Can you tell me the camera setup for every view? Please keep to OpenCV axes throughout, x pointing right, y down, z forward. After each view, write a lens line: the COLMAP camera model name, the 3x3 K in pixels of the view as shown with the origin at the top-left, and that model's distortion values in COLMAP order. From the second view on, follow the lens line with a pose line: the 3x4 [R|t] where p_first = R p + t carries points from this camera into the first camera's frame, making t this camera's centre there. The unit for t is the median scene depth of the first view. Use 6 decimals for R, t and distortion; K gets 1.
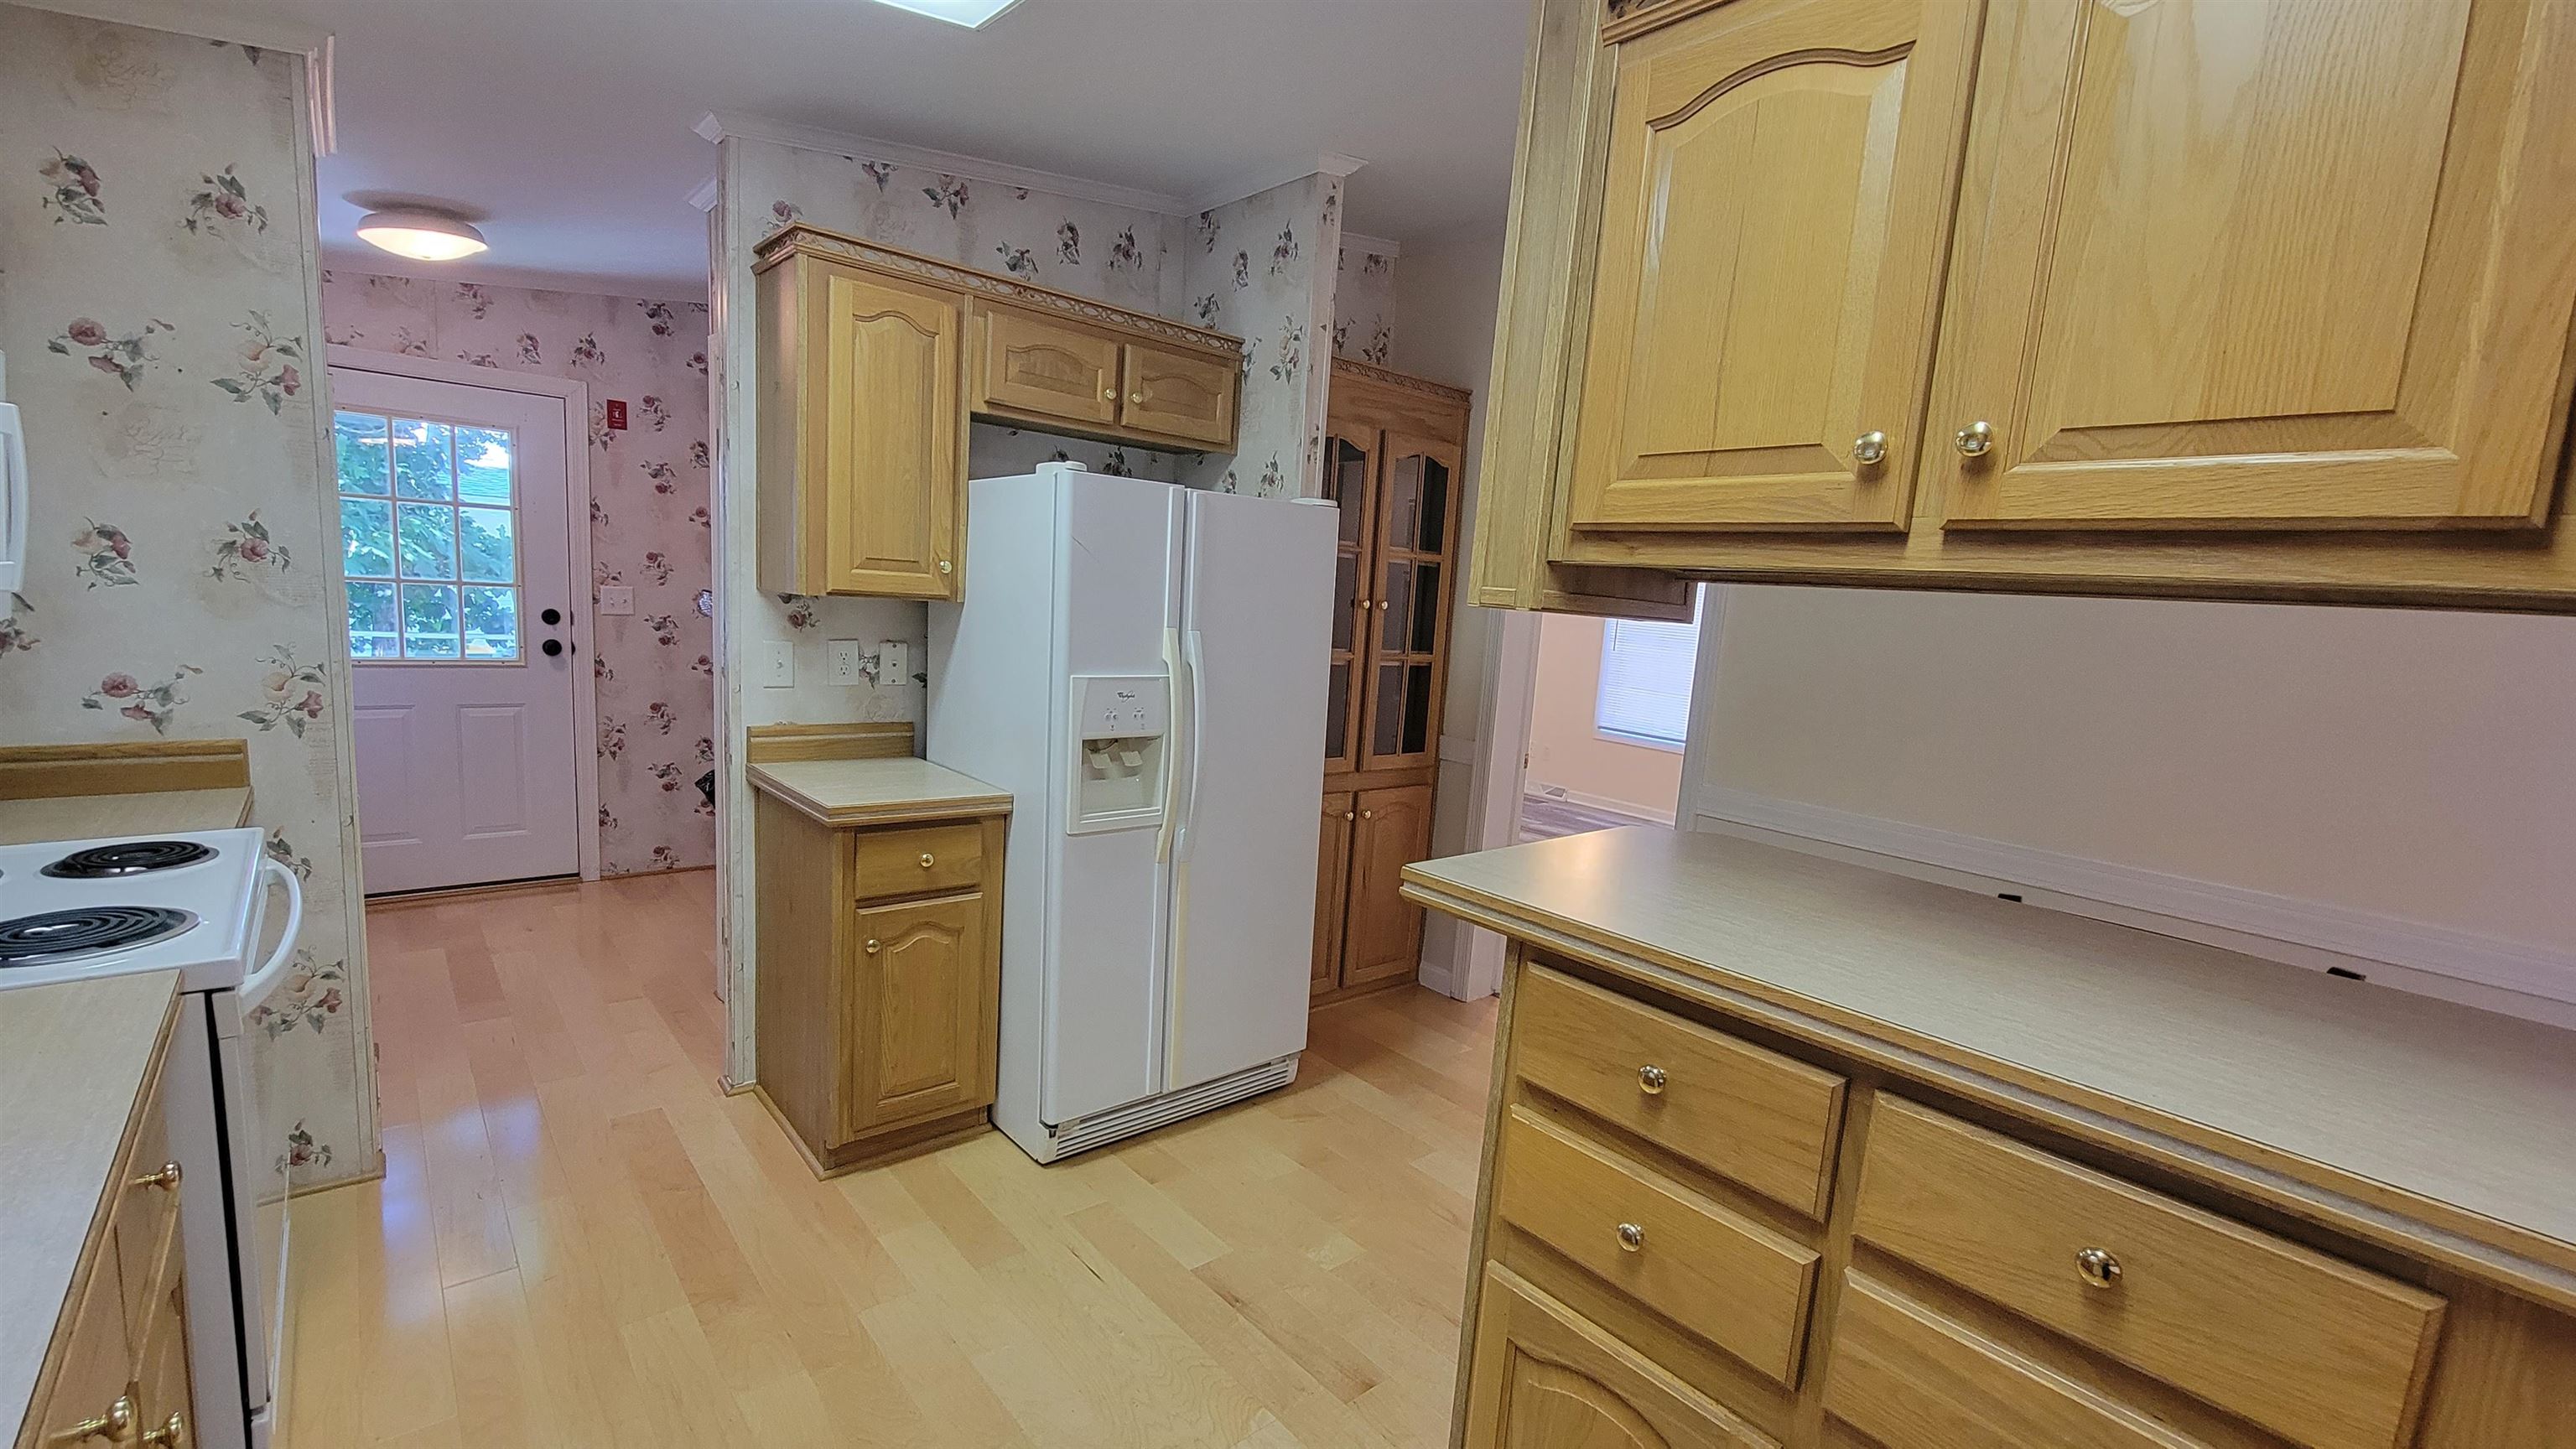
lens RADIAL K [[1072.5, 0, 1284.7], [0, 1072.5, 754.1], [0, 0, 1]] dist [-0.002031, -0.000482]
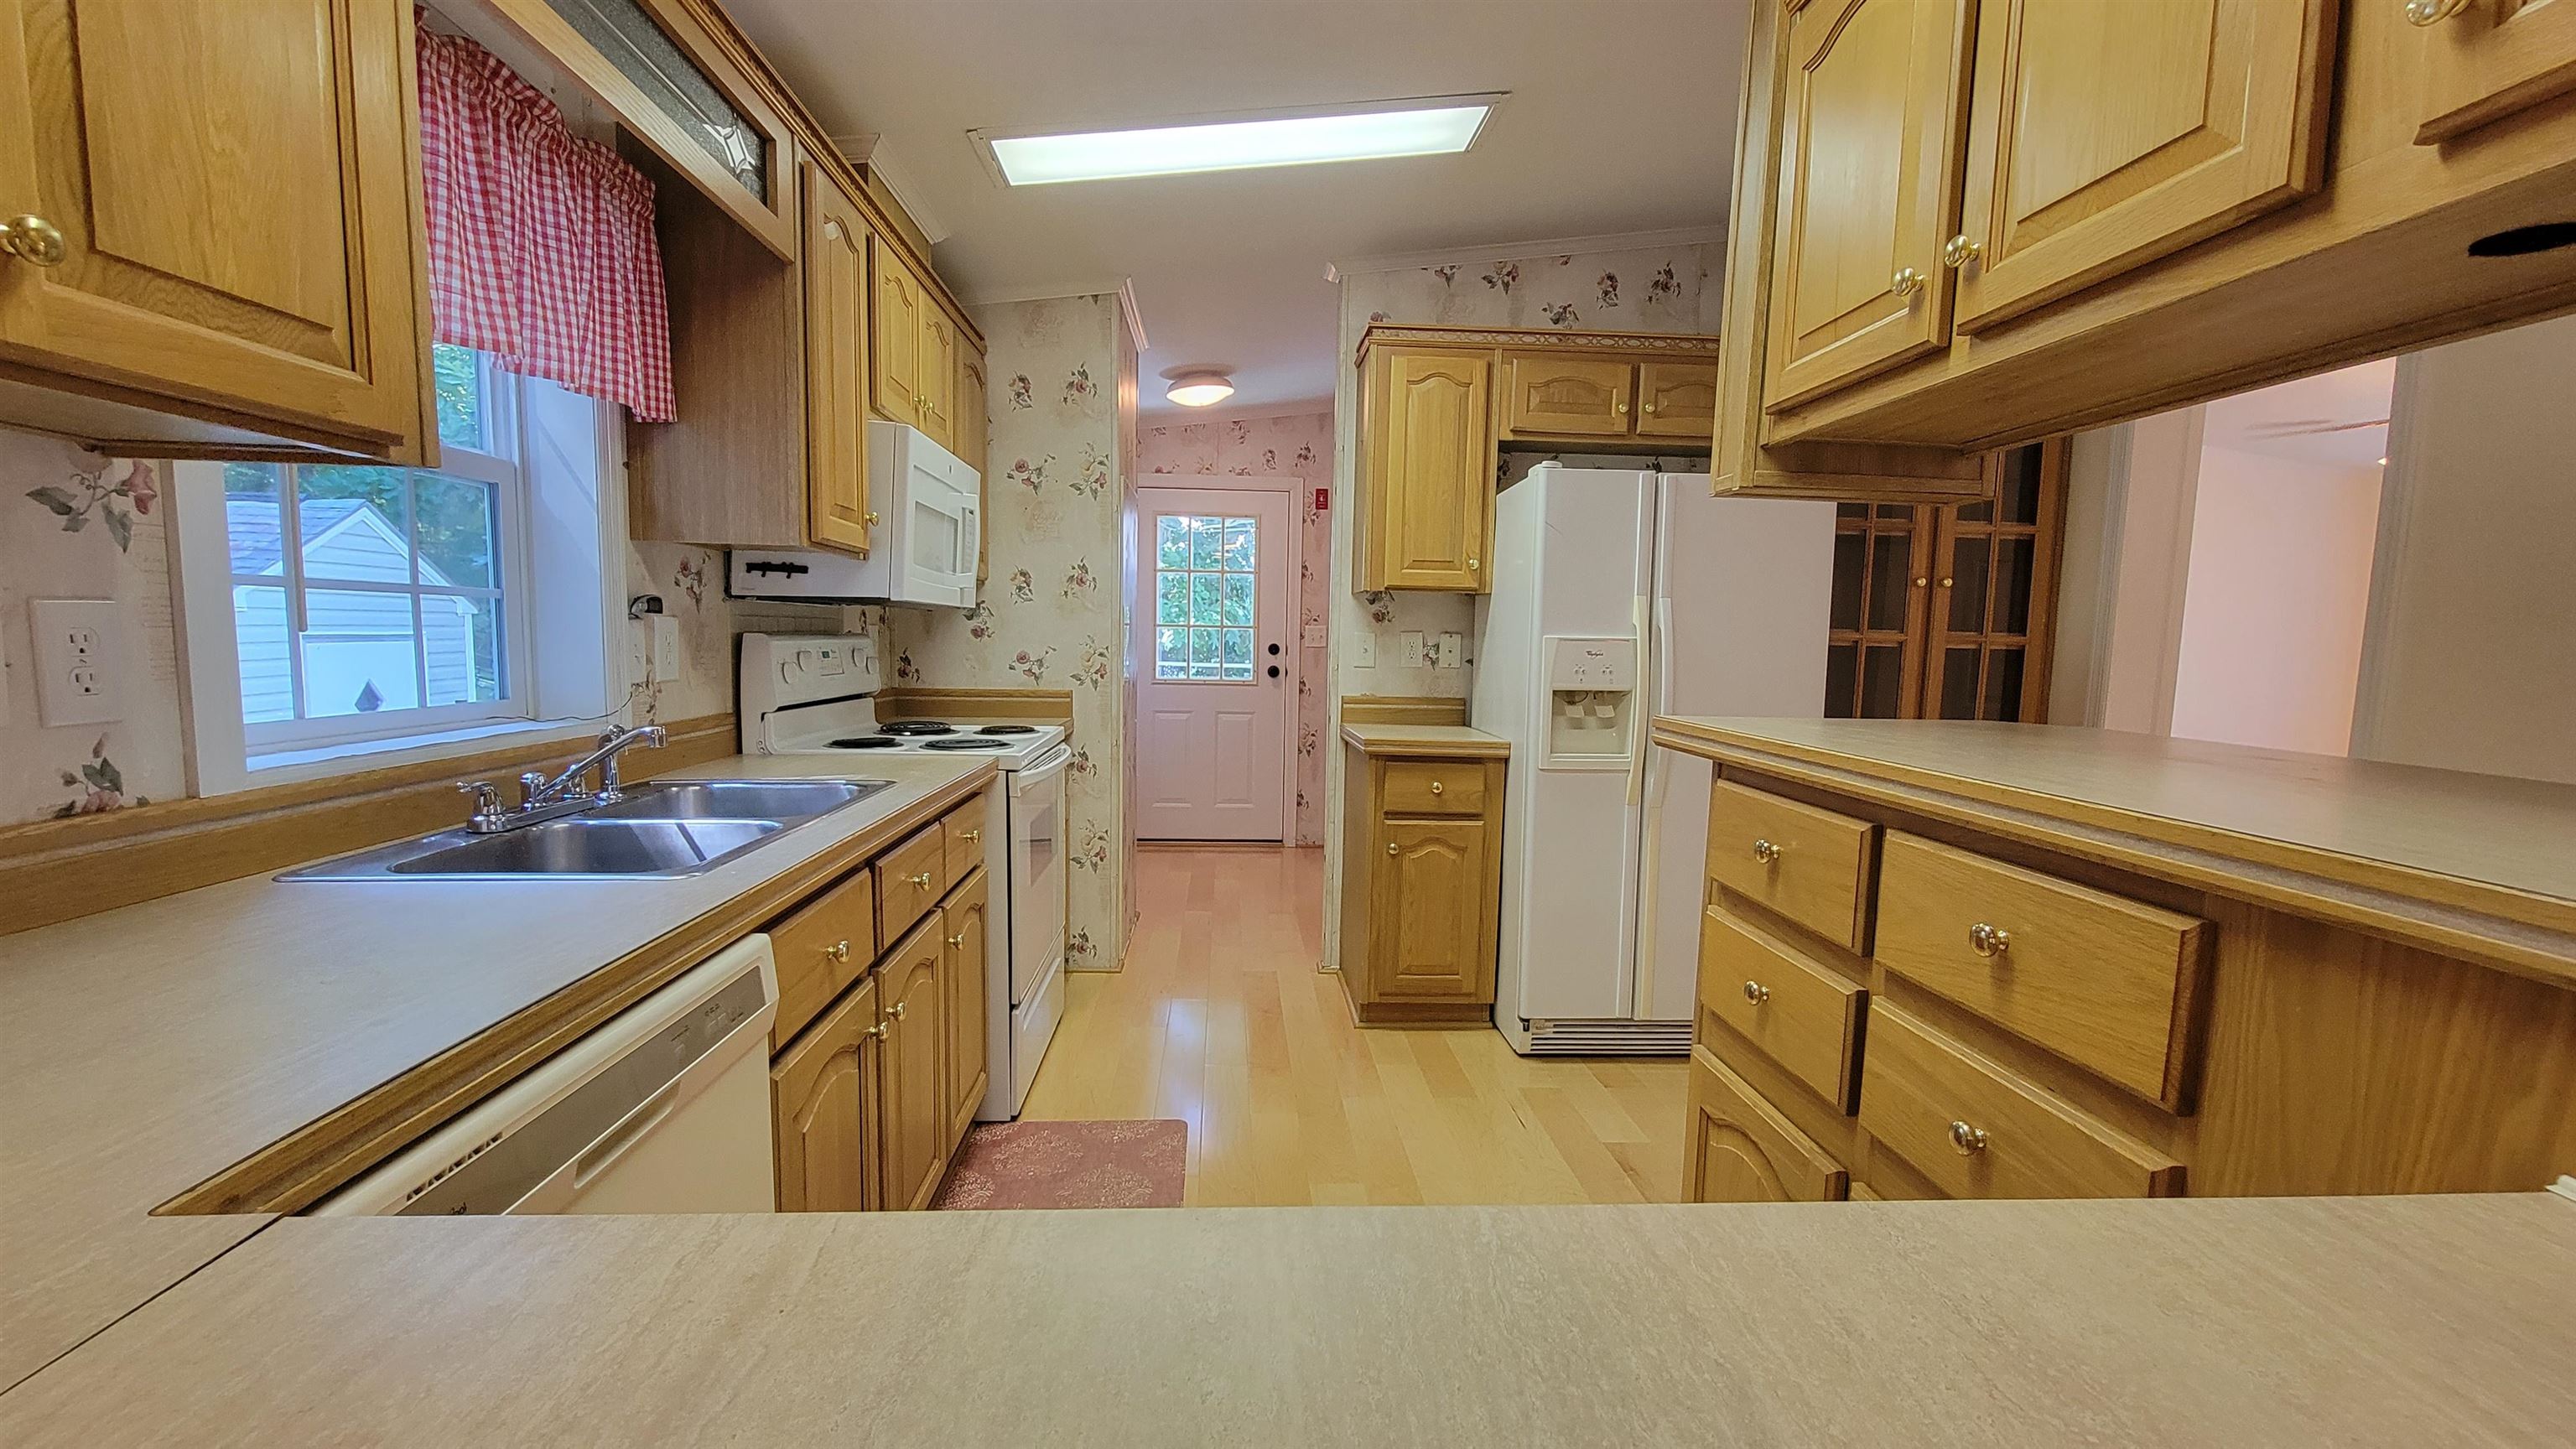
lens RADIAL K [[1072.5, 0, 1284.7], [0, 1072.5, 754.1], [0, 0, 1]] dist [-0.002031, -0.000482]
pose [[0.790412, 0.014584, -0.612402, 0.292585], [-0.058821, 0.996904, -0.052179, 0.131064], [0.609745, 0.077265, 0.788823, -0.117139]]
